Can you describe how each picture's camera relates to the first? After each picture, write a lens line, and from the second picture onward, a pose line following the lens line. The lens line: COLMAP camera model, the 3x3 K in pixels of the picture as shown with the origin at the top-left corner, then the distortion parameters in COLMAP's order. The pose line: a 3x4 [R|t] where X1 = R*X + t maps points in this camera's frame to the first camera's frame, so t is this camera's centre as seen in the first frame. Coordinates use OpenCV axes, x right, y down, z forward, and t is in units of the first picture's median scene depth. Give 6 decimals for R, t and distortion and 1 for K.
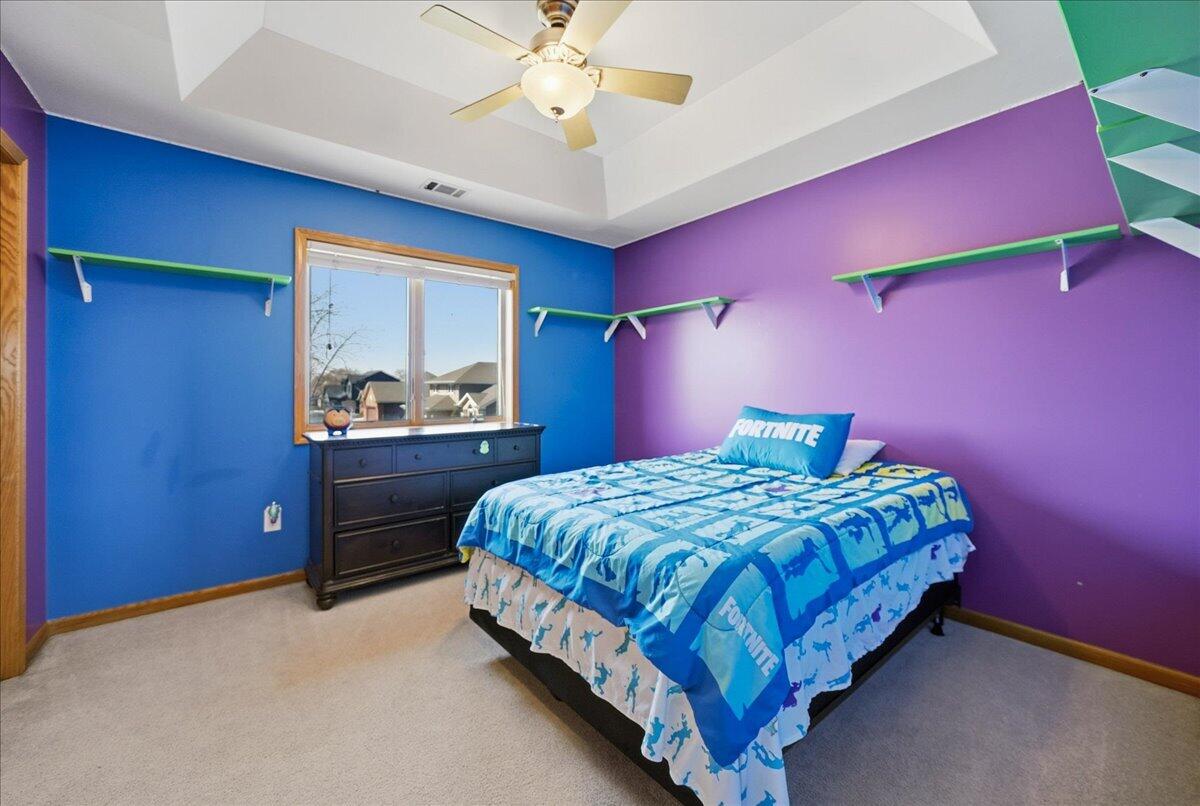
lens RADIAL K [[466.6, 0, 597.3], [0, 466.6, 392.6], [0, 0, 1]] dist [-0.001393, -0.000033]
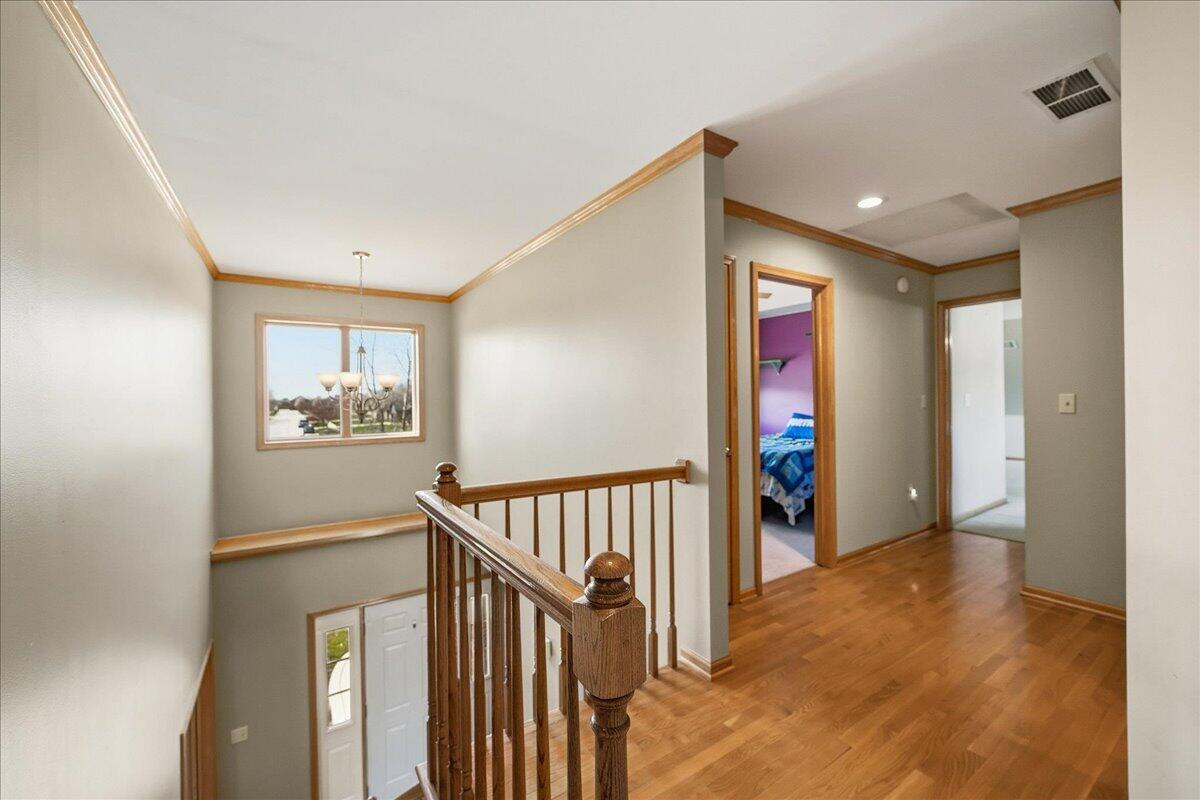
lens RADIAL K [[468.5, 0, 602.3], [0, 468.5, 402.9], [0, 0, 1]] dist [-0.002927, 0.000101]
pose [[0.996266, -0.007035, -0.086051, -0.460427], [0.006918, 0.999975, -0.001657, -0.023519], [0.086060, 0.001055, 0.996289, -1.492870]]
